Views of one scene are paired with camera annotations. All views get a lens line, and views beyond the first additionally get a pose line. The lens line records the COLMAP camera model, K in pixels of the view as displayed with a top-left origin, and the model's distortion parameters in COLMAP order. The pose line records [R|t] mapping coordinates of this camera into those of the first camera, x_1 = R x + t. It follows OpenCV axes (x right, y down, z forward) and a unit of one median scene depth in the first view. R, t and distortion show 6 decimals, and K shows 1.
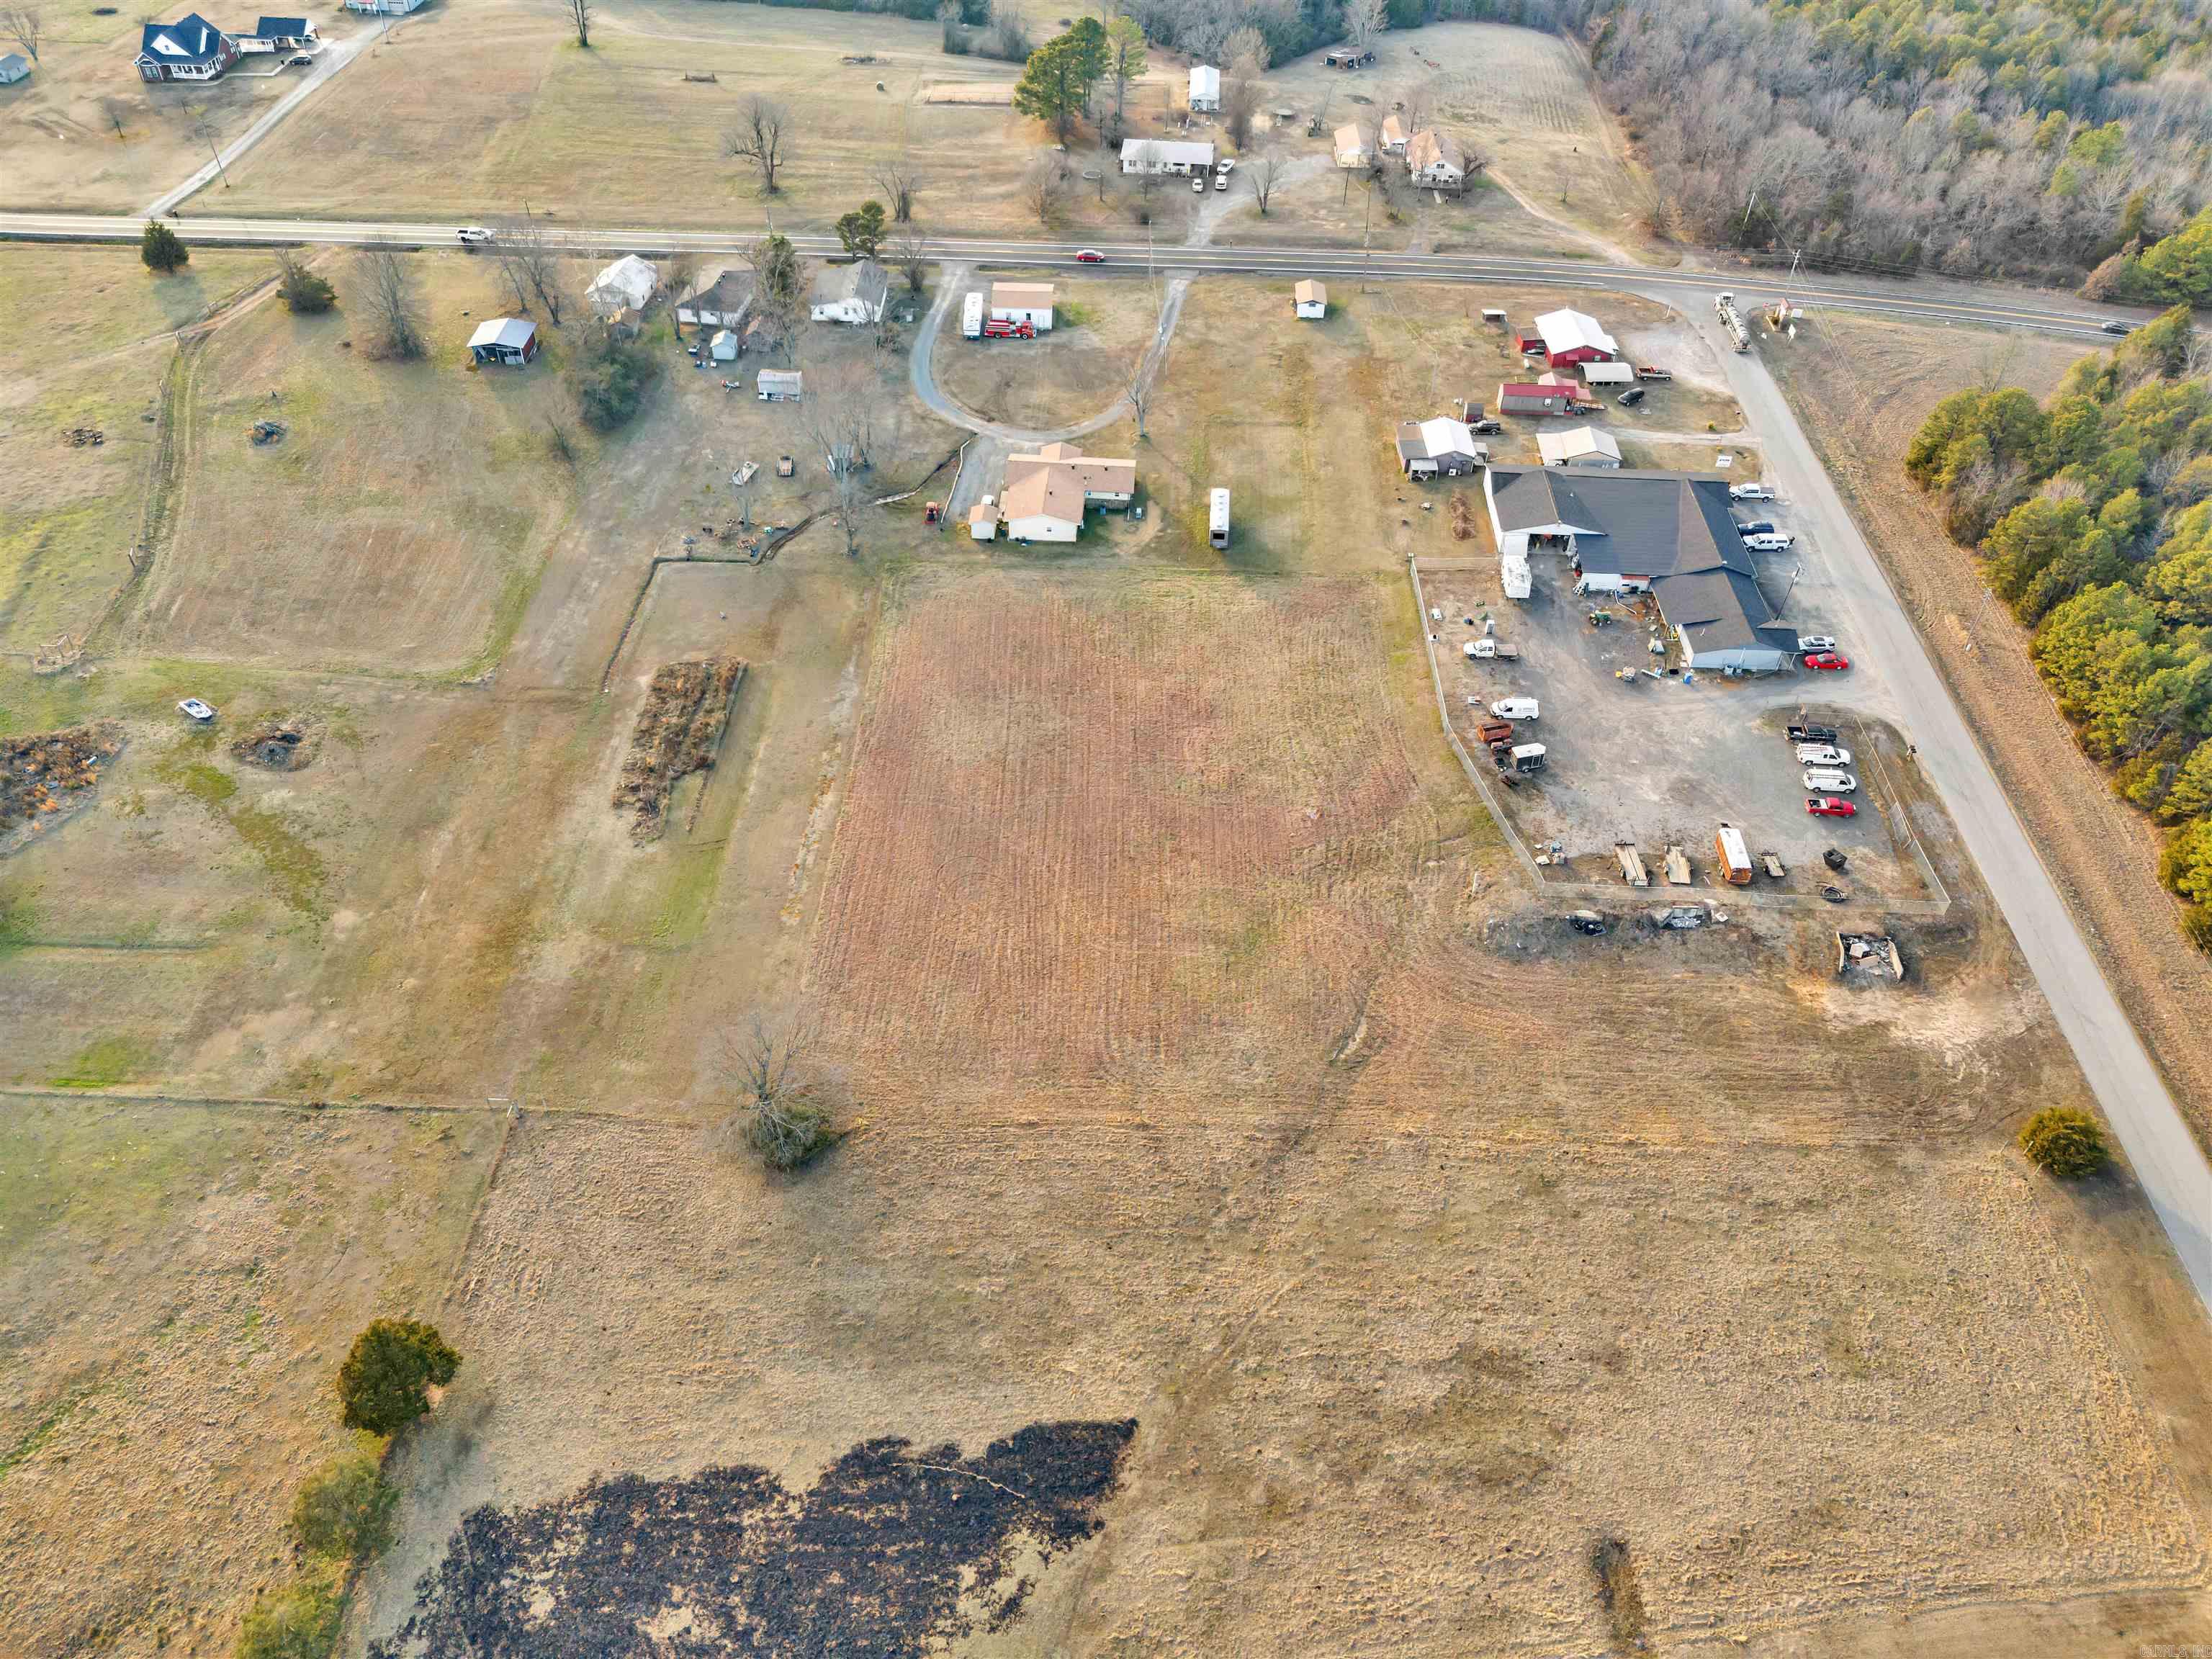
lens RADIAL K [[1619.8, 0, 1113.0], [0, 1619.8, 823.5], [0, 0, 1]] dist [0.064870, -0.064107]
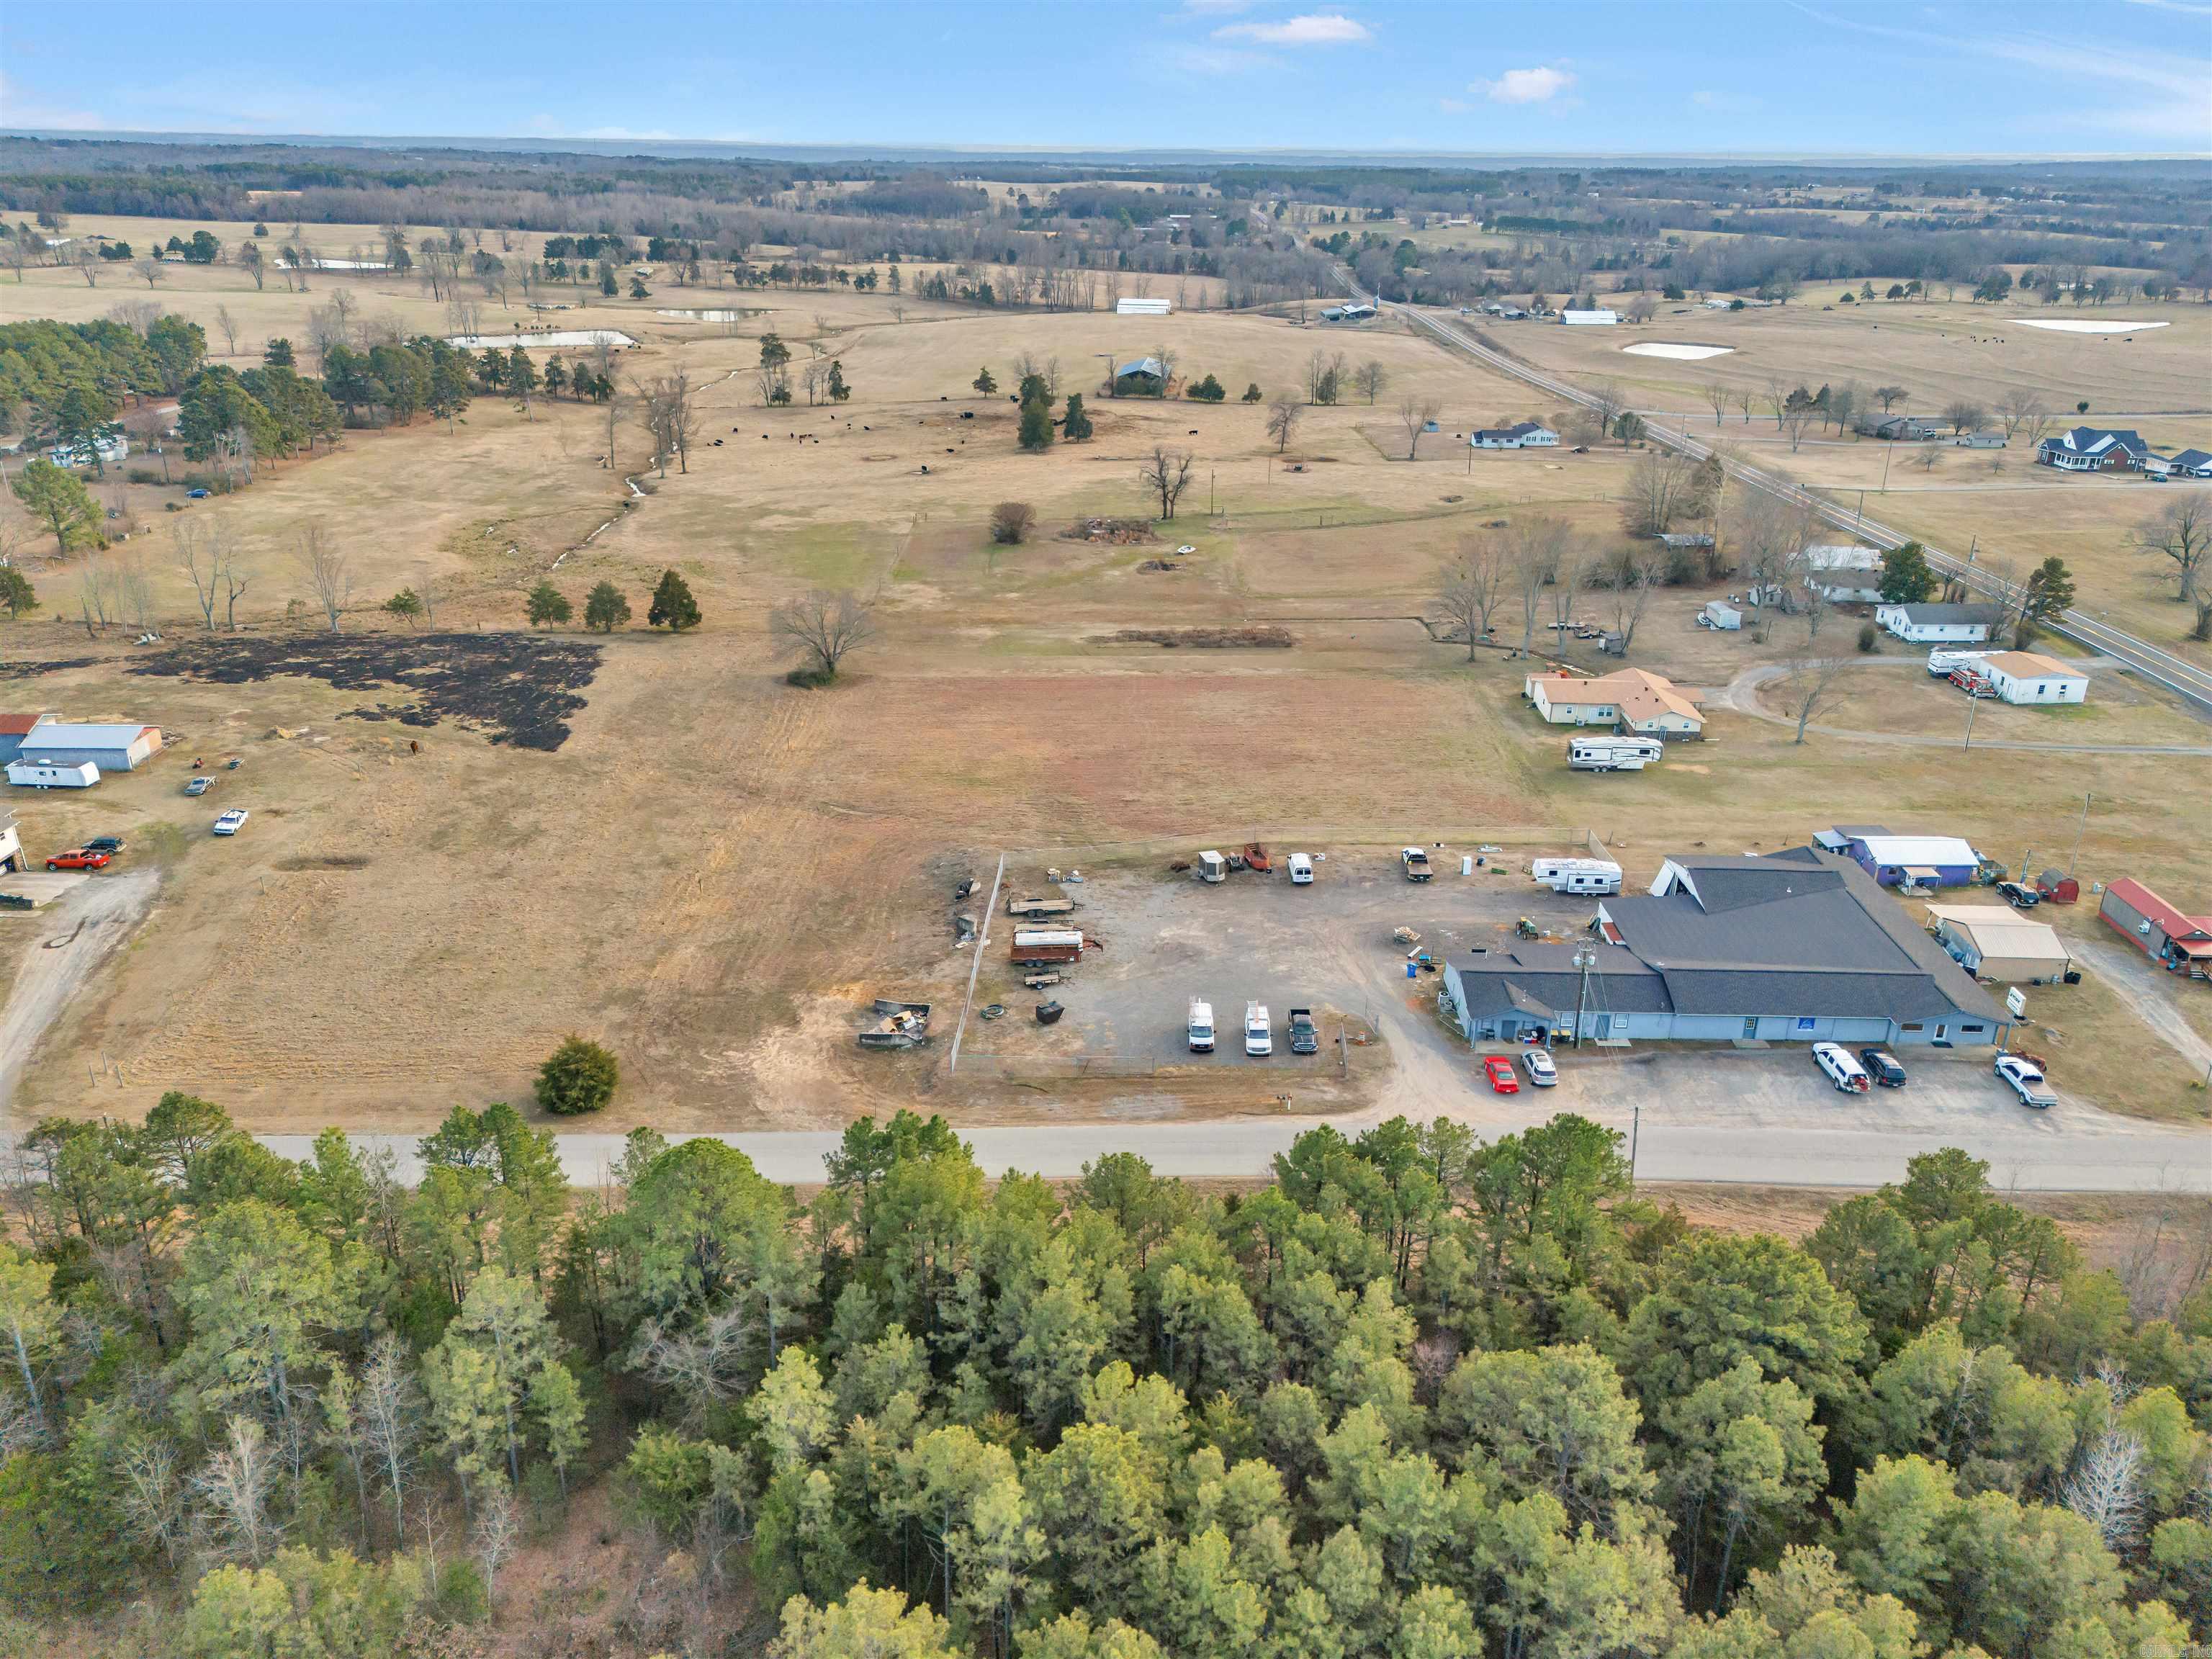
lens RADIAL K [[1619.8, 0, 1113.0], [0, 1619.8, 823.5], [0, 0, 1]] dist [0.064870, -0.064107]
pose [[0.025347, 0.358794, -0.933072, 1.077314], [-0.675092, 0.694538, 0.248732, -0.241598], [0.737298, 0.623605, 0.259823, 0.730249]]
